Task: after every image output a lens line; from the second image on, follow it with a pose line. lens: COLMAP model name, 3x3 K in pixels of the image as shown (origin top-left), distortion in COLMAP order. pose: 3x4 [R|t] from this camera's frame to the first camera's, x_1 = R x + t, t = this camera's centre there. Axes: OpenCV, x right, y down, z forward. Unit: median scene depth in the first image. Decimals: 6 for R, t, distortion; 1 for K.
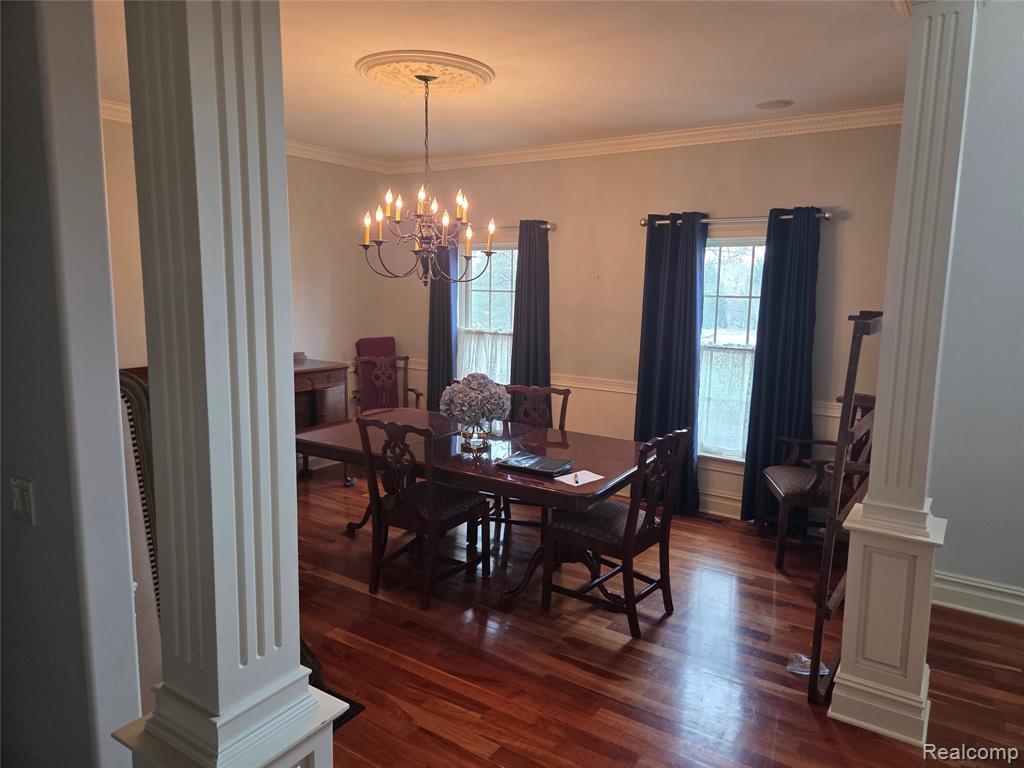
lens RADIAL K [[687.2, 0, 514.0], [0, 687.2, 379.8], [0, 0, 1]] dist [0.066083, -0.024694]
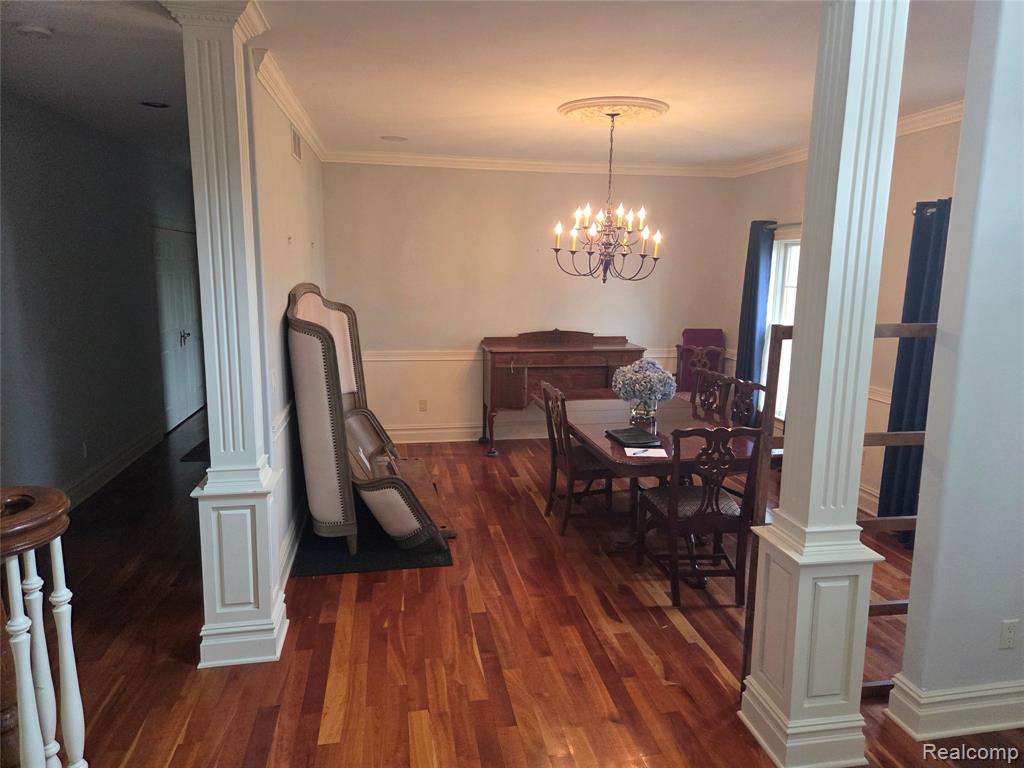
lens RADIAL K [[687.2, 0, 515.5], [0, 687.2, 381.9], [0, 0, 1]] dist [0.066083, -0.024694]
pose [[0.683312, 0.117007, -0.720690, 0.776351], [-0.107681, 0.992432, 0.059029, -0.018710], [0.722143, 0.037270, 0.690740, 0.047878]]
